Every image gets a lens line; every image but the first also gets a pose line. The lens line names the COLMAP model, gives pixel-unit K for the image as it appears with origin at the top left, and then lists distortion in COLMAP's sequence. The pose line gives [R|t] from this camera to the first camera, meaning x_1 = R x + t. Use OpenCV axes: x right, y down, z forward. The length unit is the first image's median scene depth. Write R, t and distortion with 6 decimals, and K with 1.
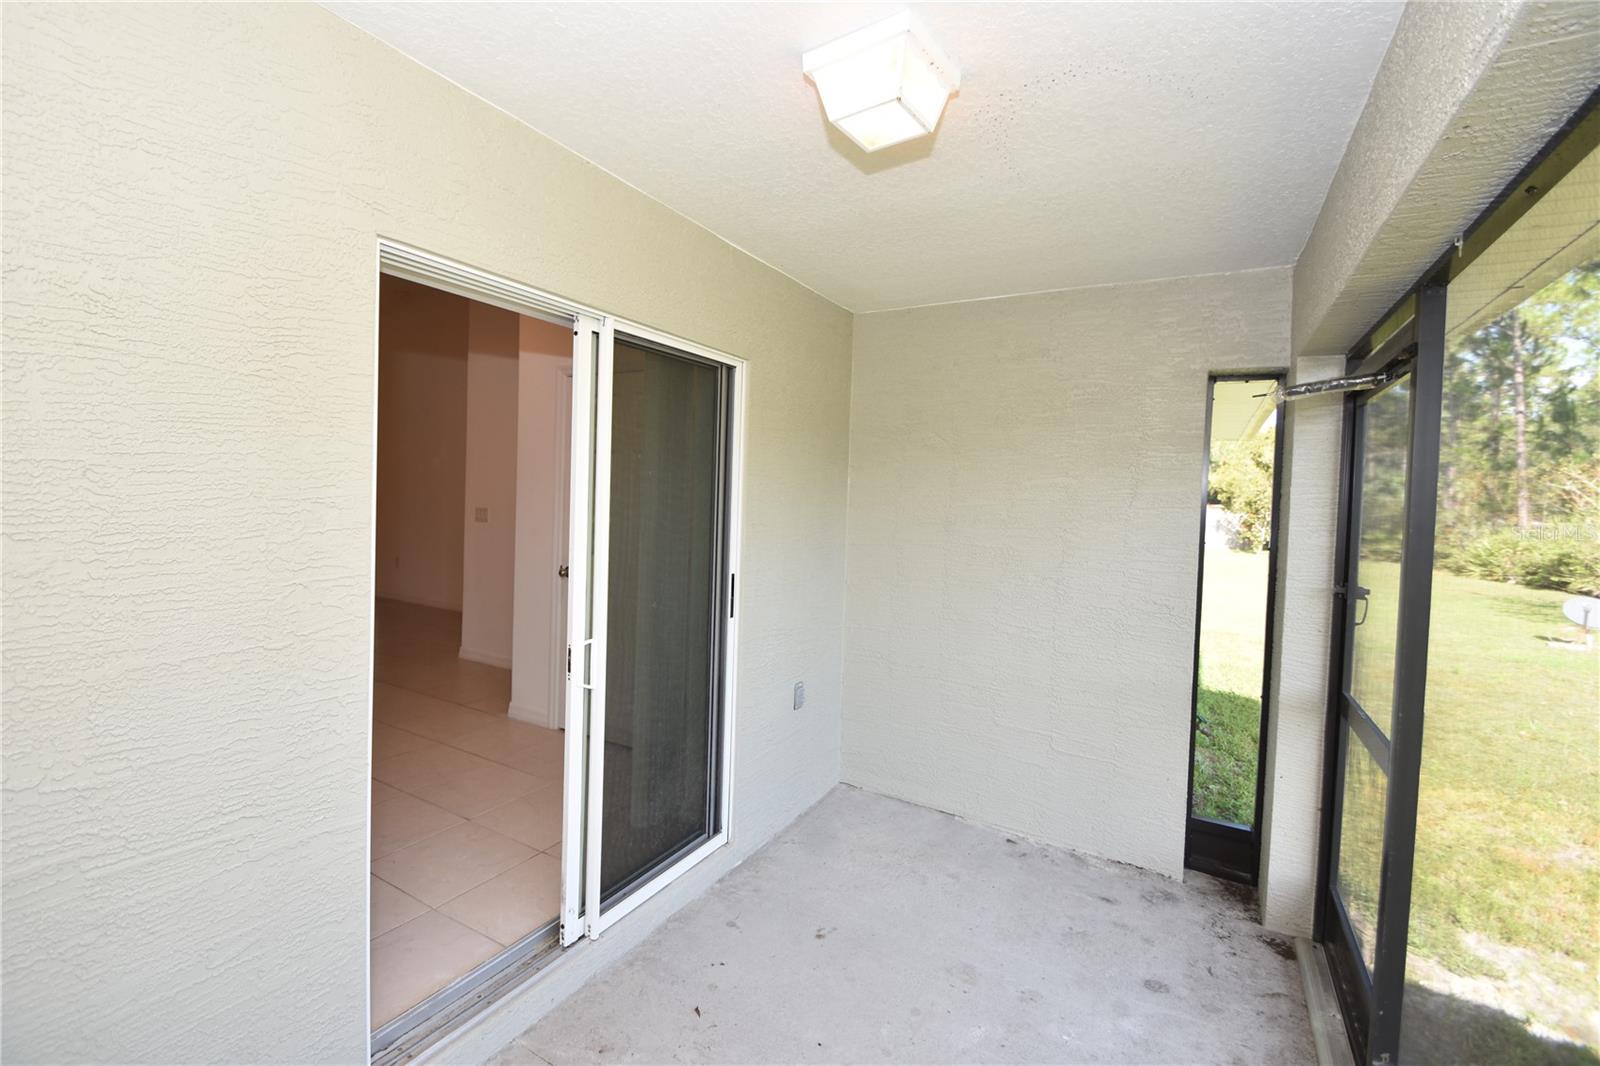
lens RADIAL K [[699.7, 0, 785.3], [0, 699.7, 525.3], [0, 0, 1]] dist [-0.015302, -0.003897]
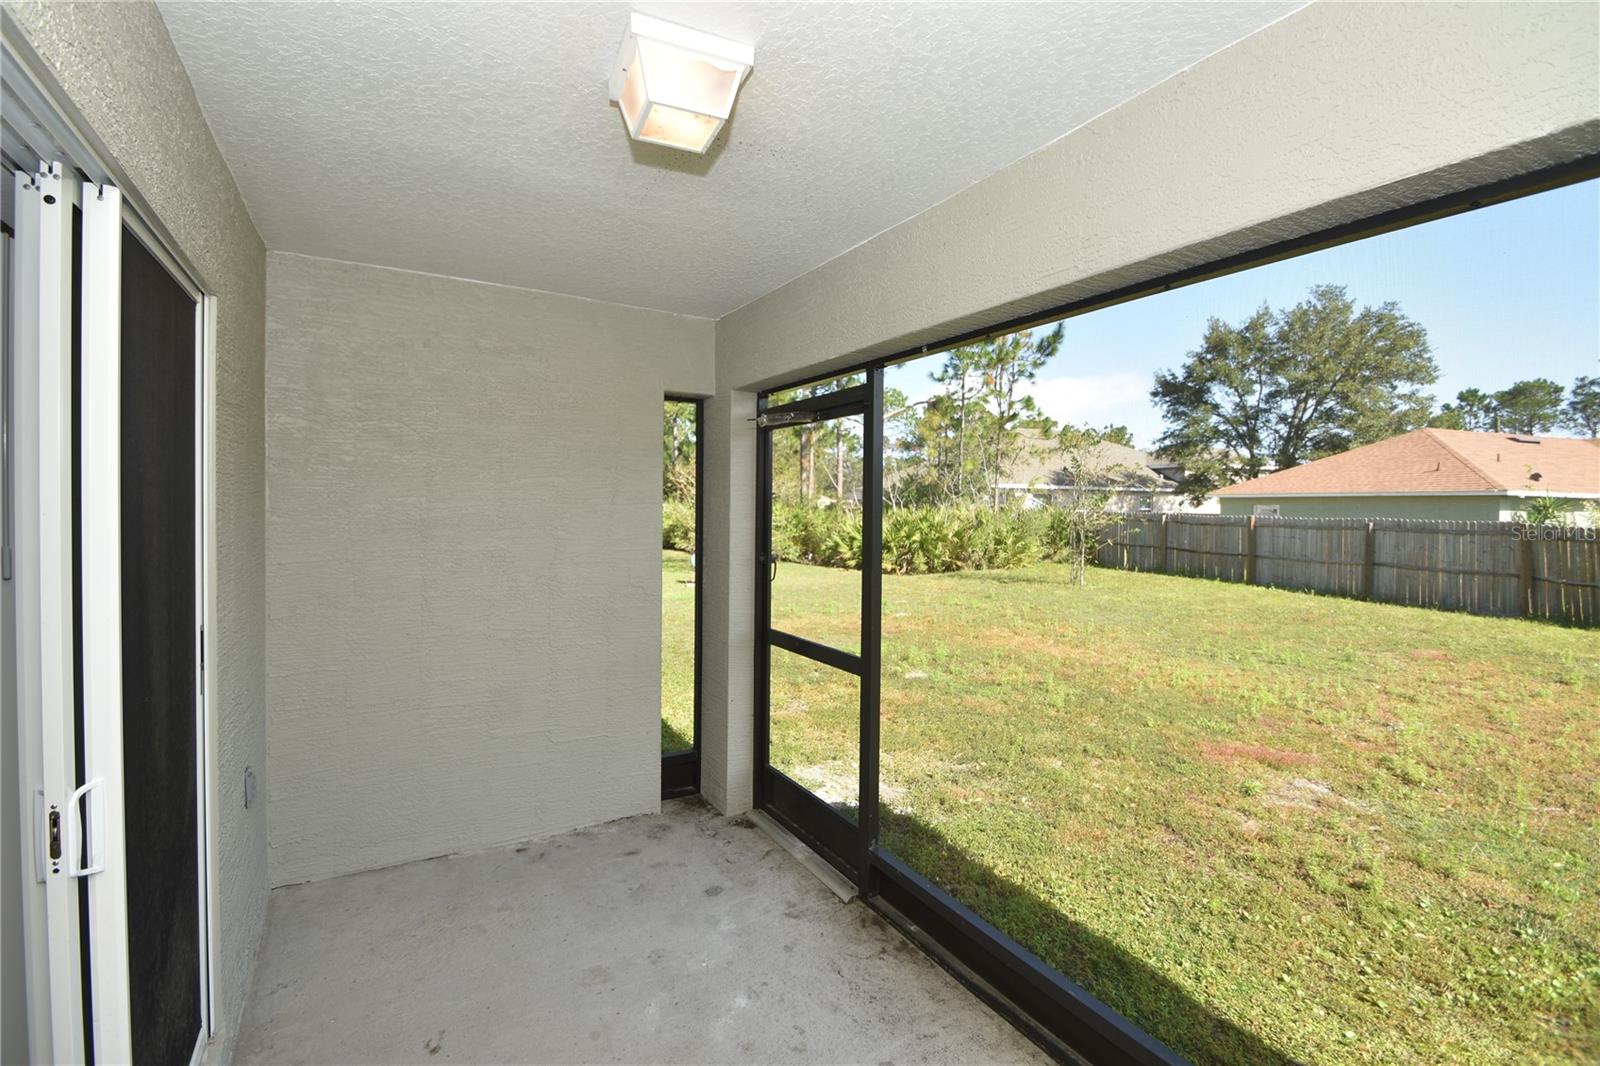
lens RADIAL K [[699.7, 0, 791.9], [0, 699.7, 522.5], [0, 0, 1]] dist [-0.015302, -0.003897]
pose [[0.467418, -0.051014, 0.882563, -0.378416], [0.044943, 0.998414, 0.033908, -0.021855], [-0.882893, 0.023816, 0.468969, 0.225027]]
